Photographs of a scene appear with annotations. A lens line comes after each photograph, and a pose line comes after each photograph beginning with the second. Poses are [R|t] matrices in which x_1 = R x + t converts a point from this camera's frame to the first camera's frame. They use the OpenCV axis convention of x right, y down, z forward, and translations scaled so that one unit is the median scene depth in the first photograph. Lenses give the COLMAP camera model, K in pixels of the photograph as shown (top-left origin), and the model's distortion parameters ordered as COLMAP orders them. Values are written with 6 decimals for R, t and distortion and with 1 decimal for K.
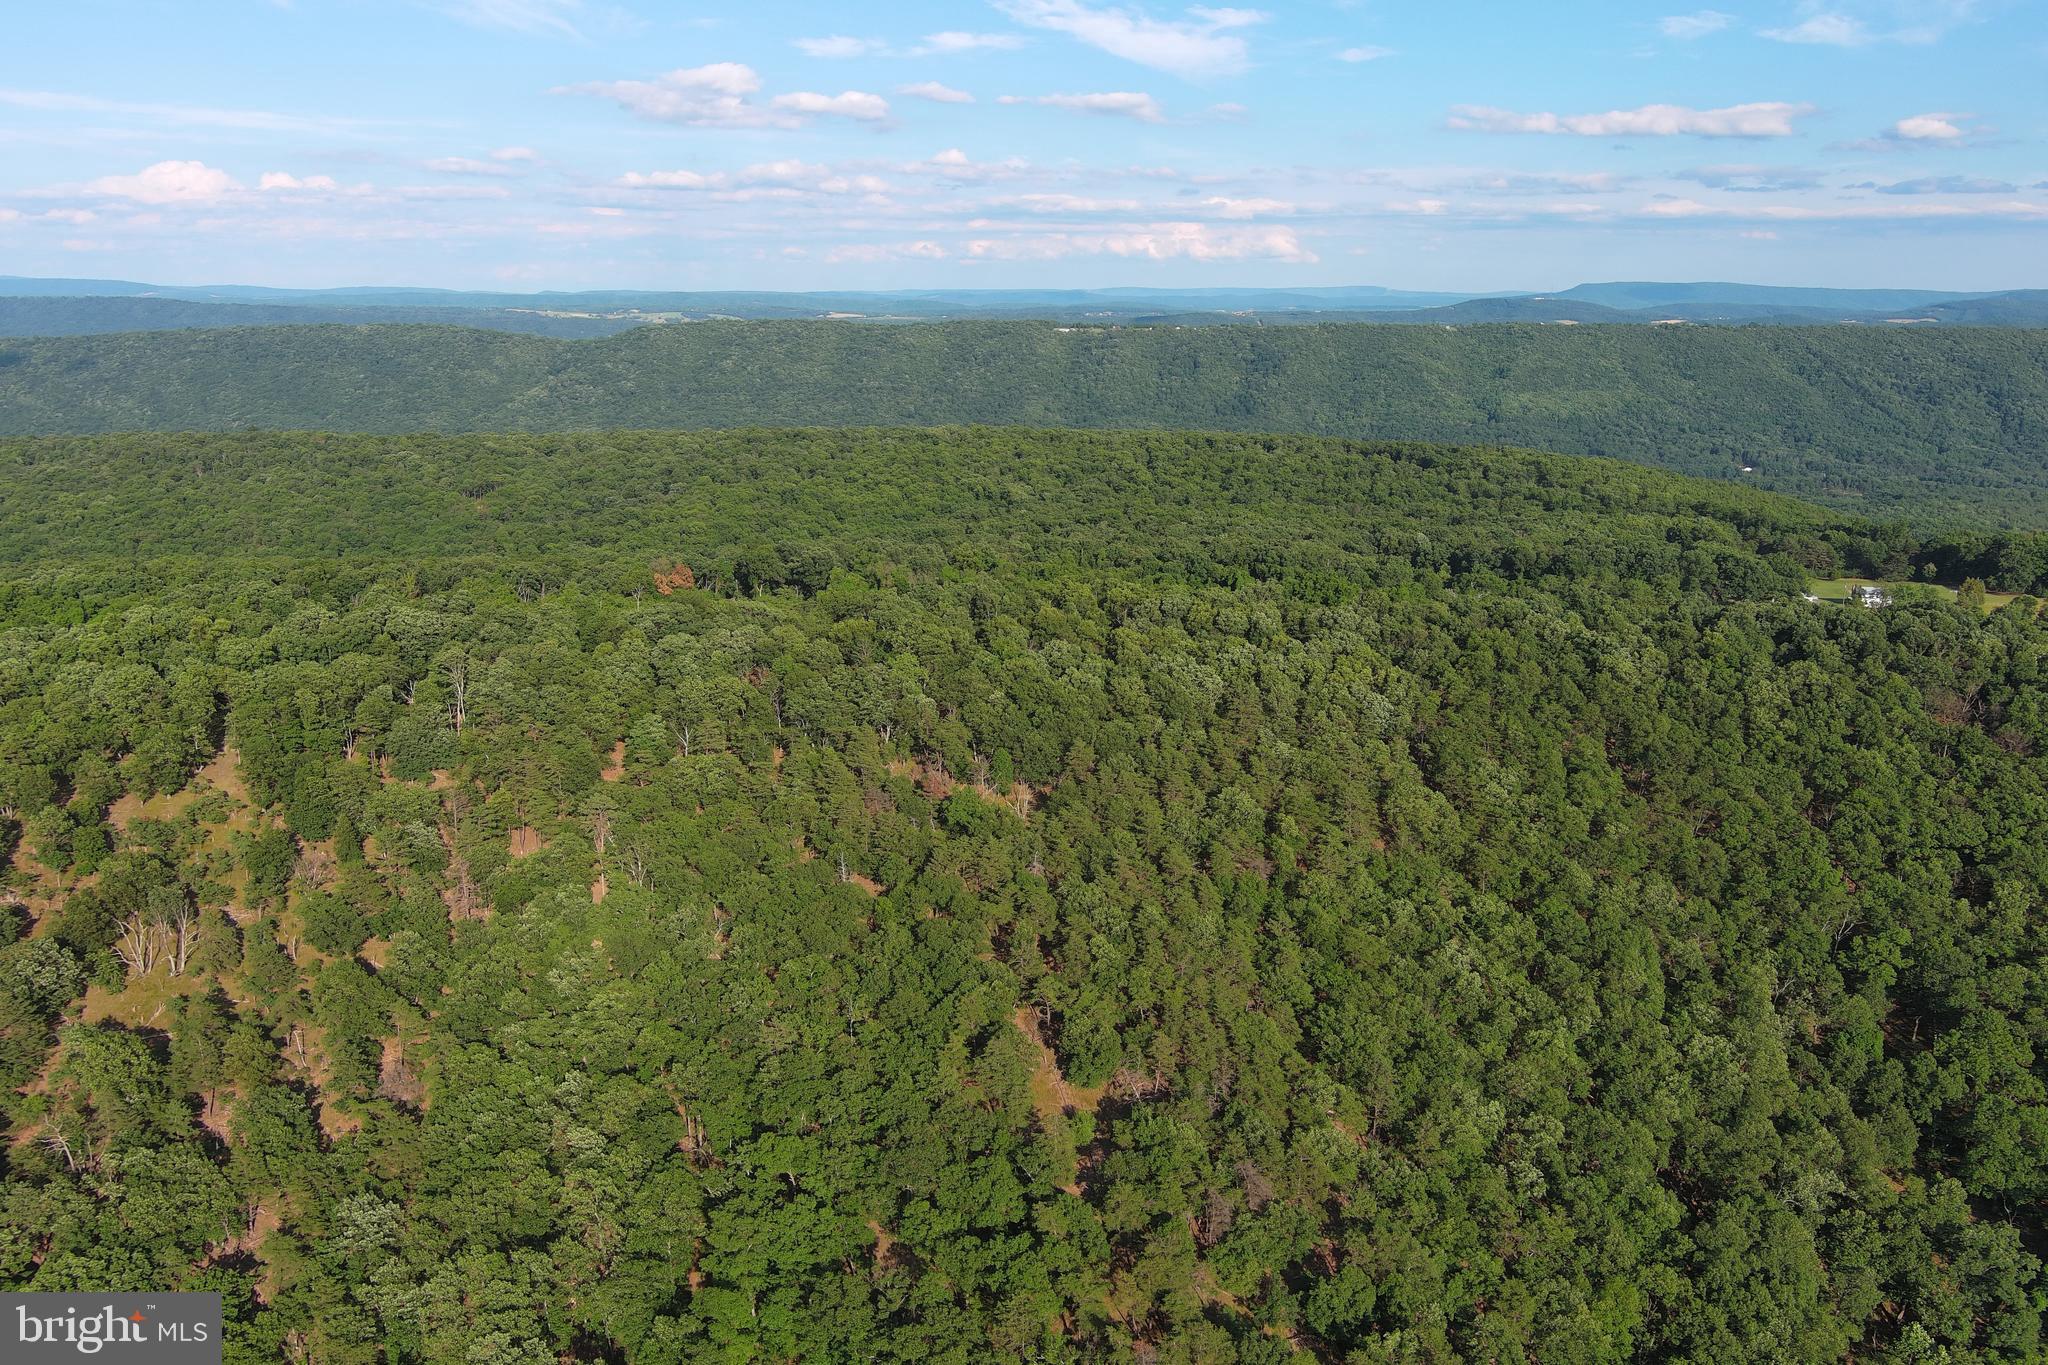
lens RADIAL K [[1585.6, 0, 1005.0], [0, 1585.6, 694.5], [0, 0, 1]] dist [0.022370, -0.033122]
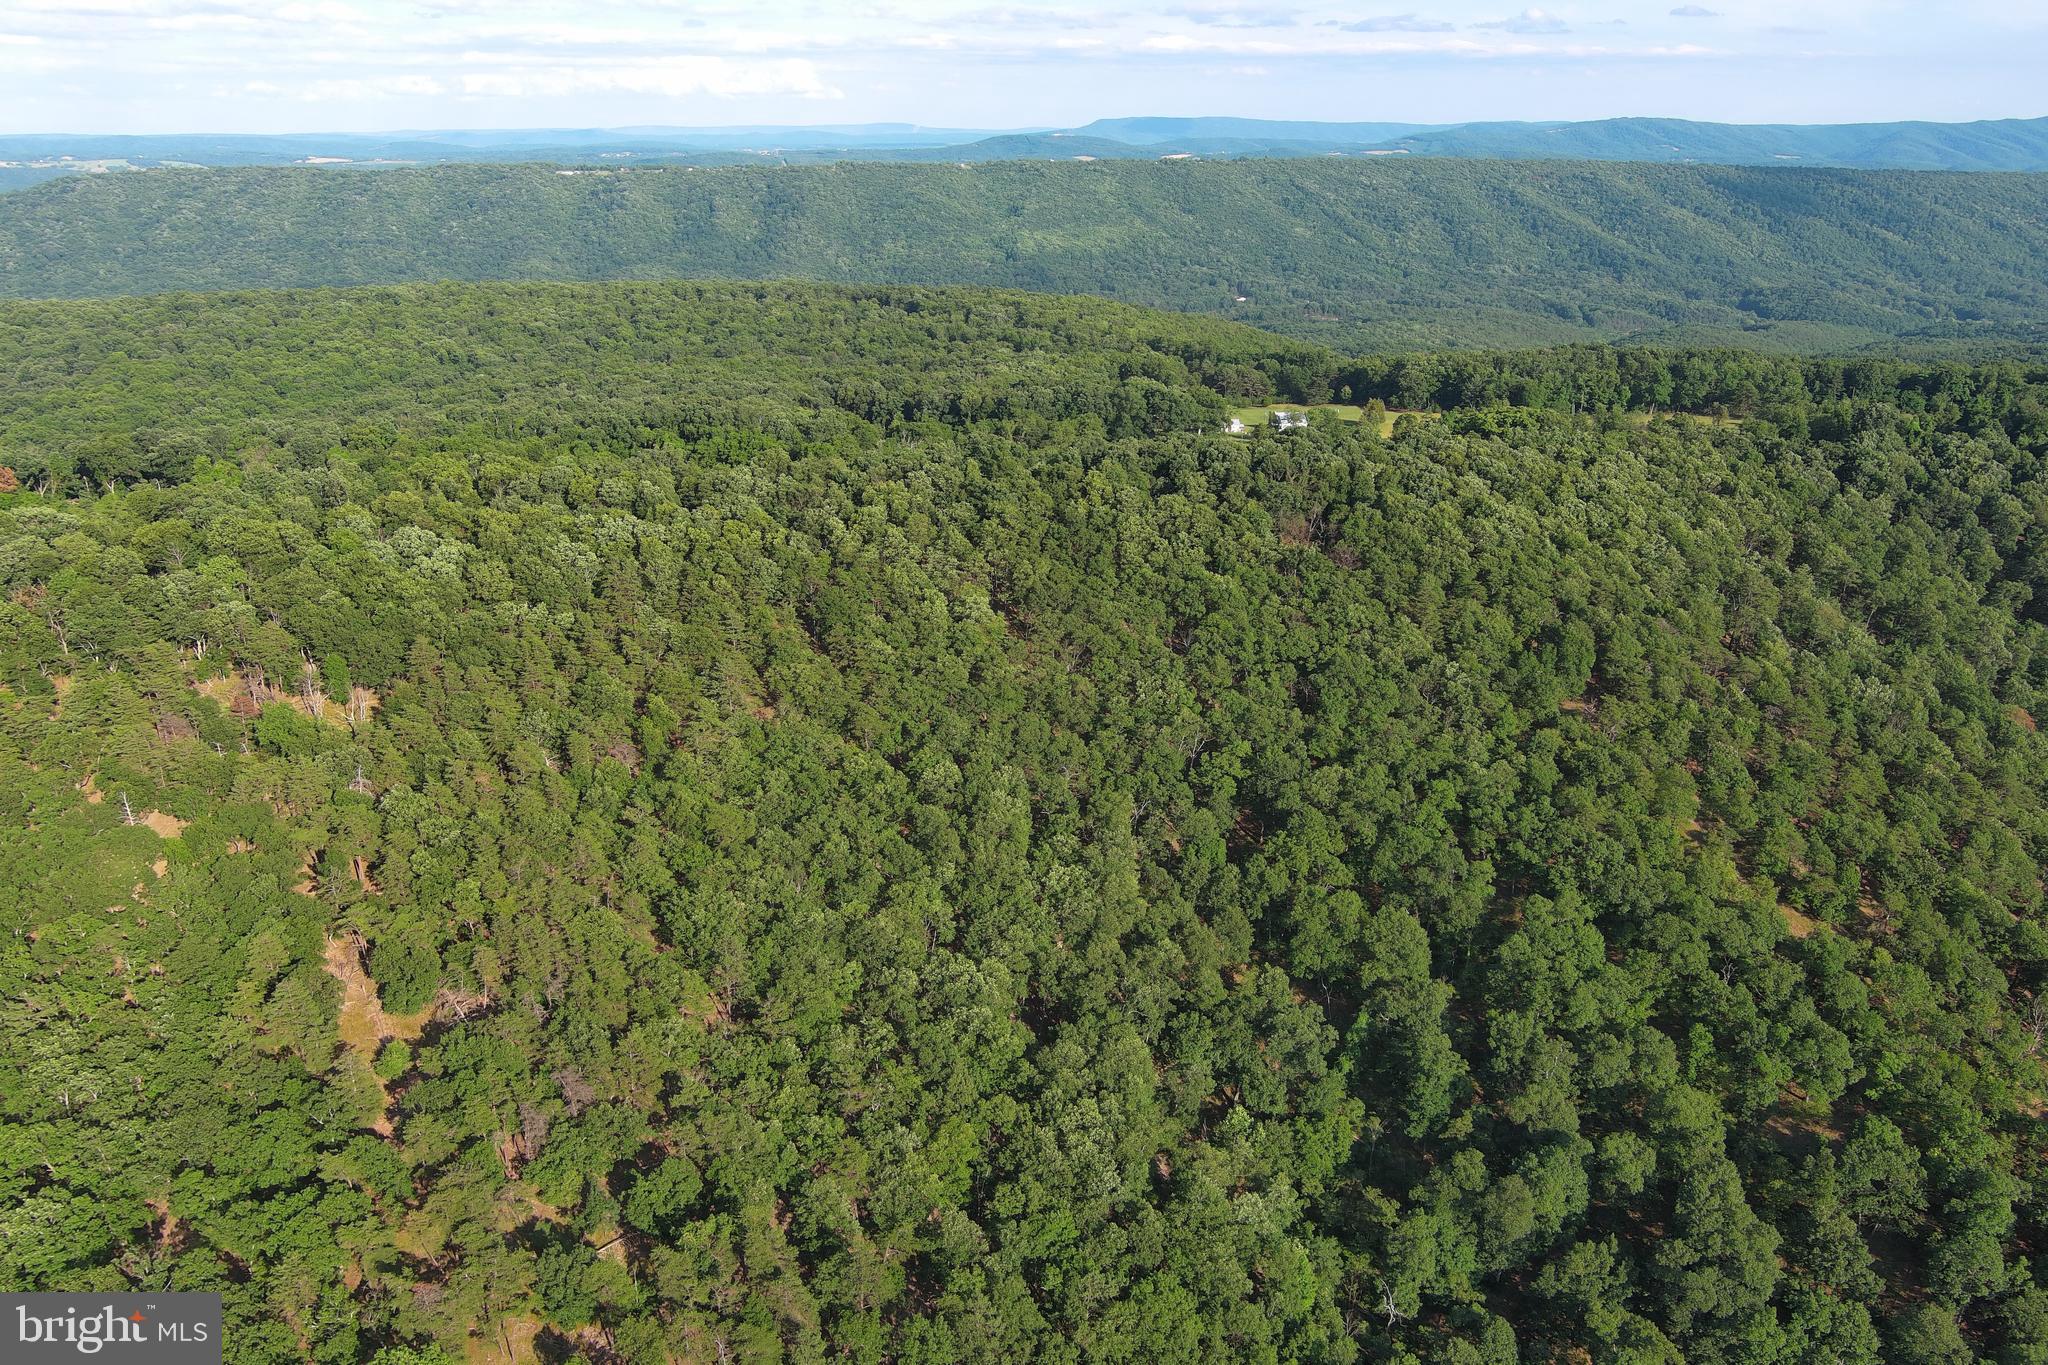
lens RADIAL K [[1585.6, 0, 1010.6], [0, 1585.6, 693.4], [0, 0, 1]] dist [0.022370, -0.033122]
pose [[0.959836, -0.101296, 0.261636, 0.109720], [0.076713, 0.991766, 0.102547, -0.006019], [-0.269869, -0.078357, 0.959703, 0.012083]]
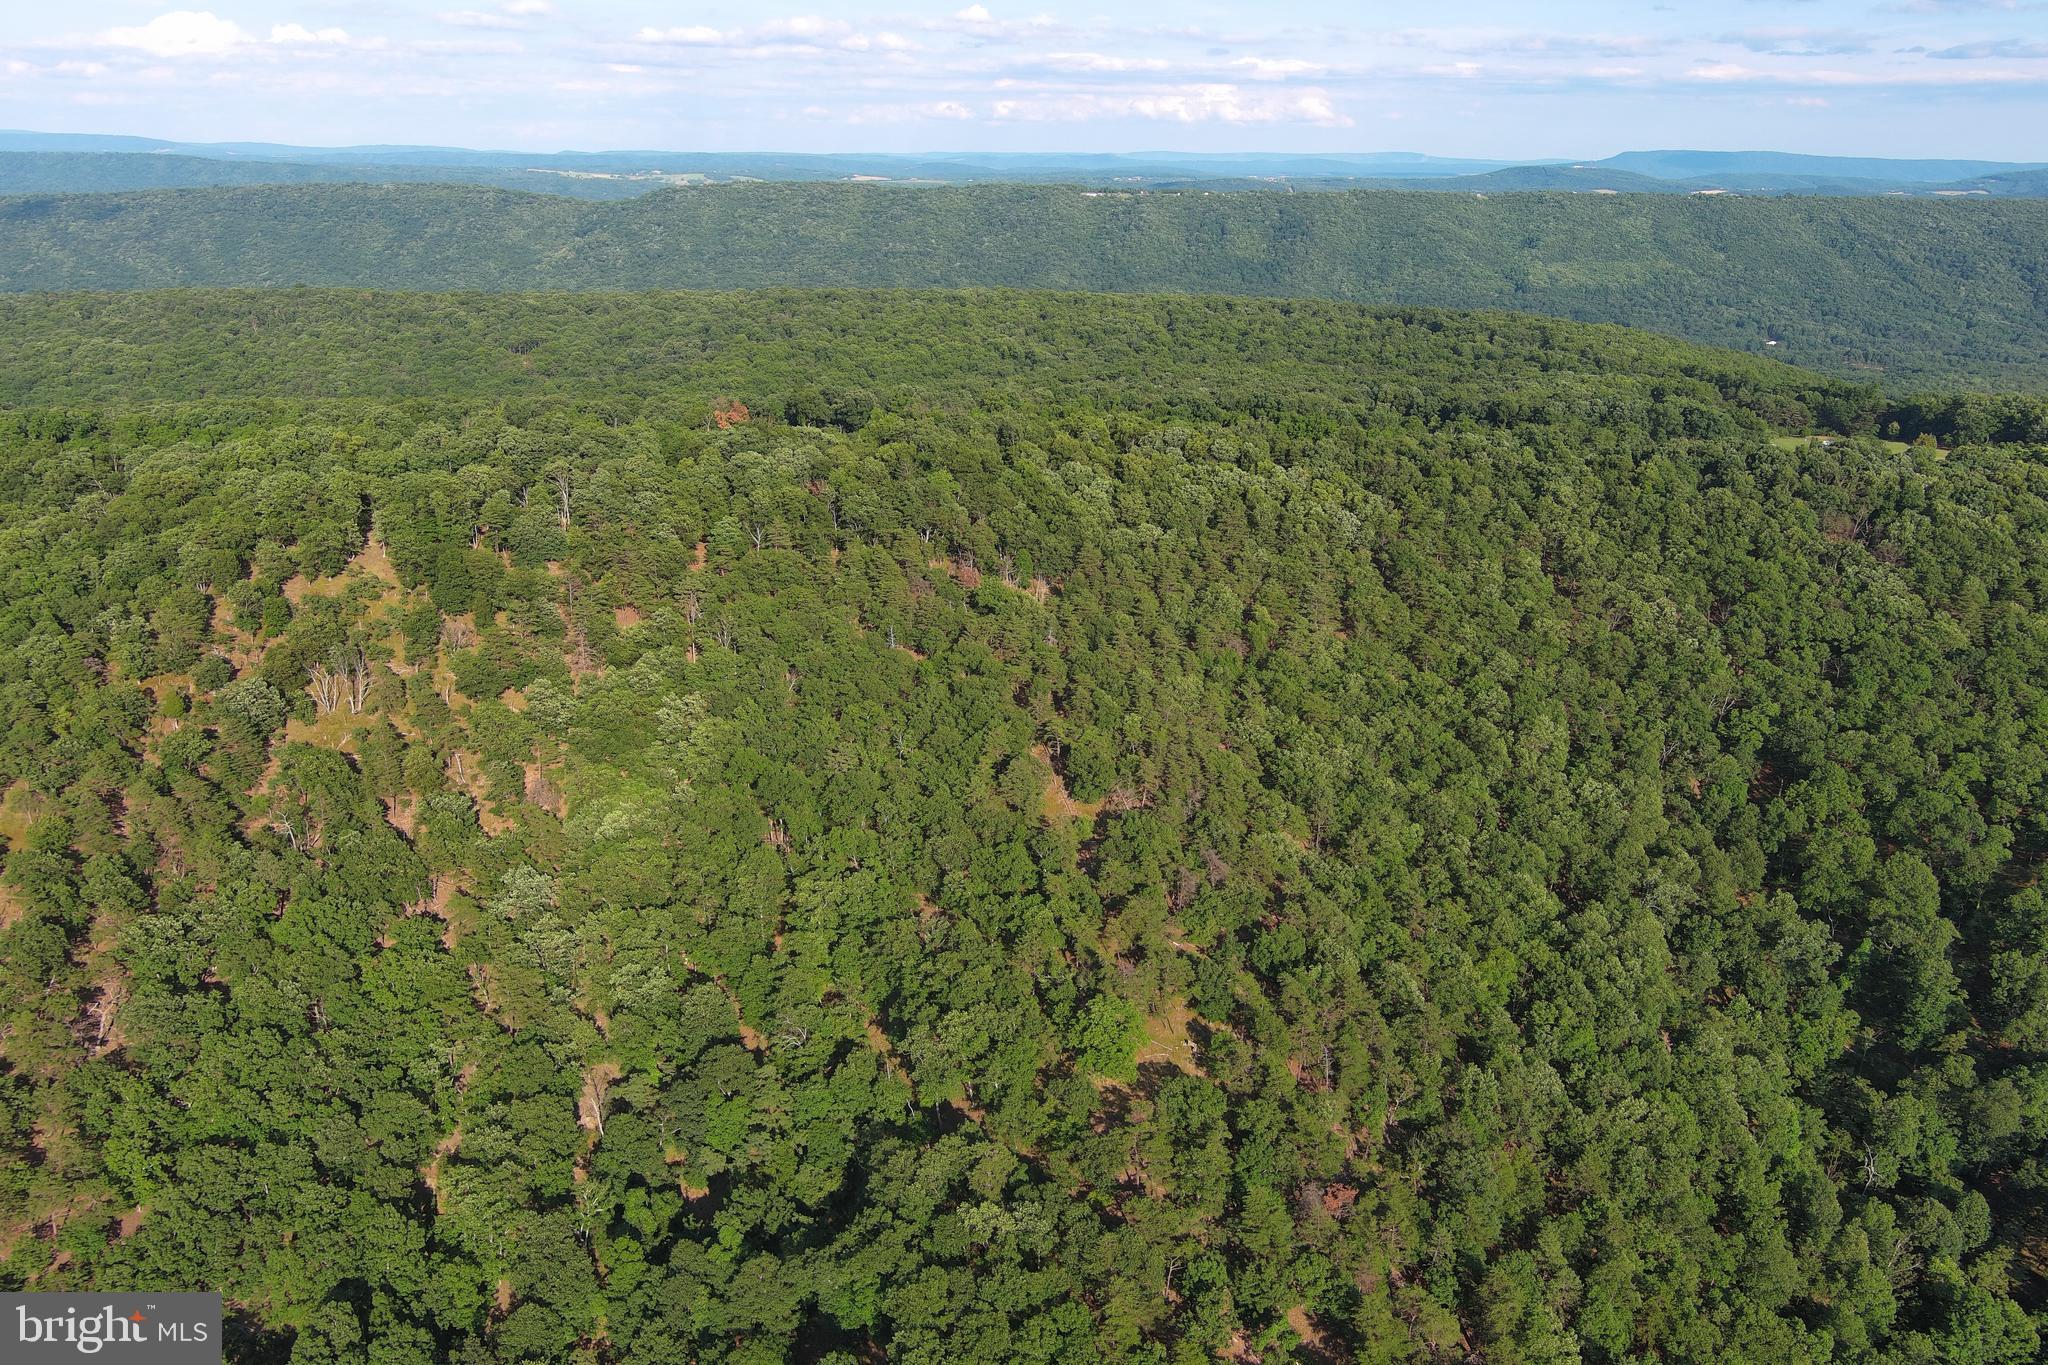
lens RADIAL K [[1585.6, 0, 1013.5], [0, 1585.6, 698.8], [0, 0, 1]] dist [0.022370, -0.033122]
pose [[0.999909, 0.010771, -0.008166, 0.001246], [-0.010072, 0.996640, 0.081280, 0.042028], [0.009014, -0.081190, 0.996658, -0.162436]]
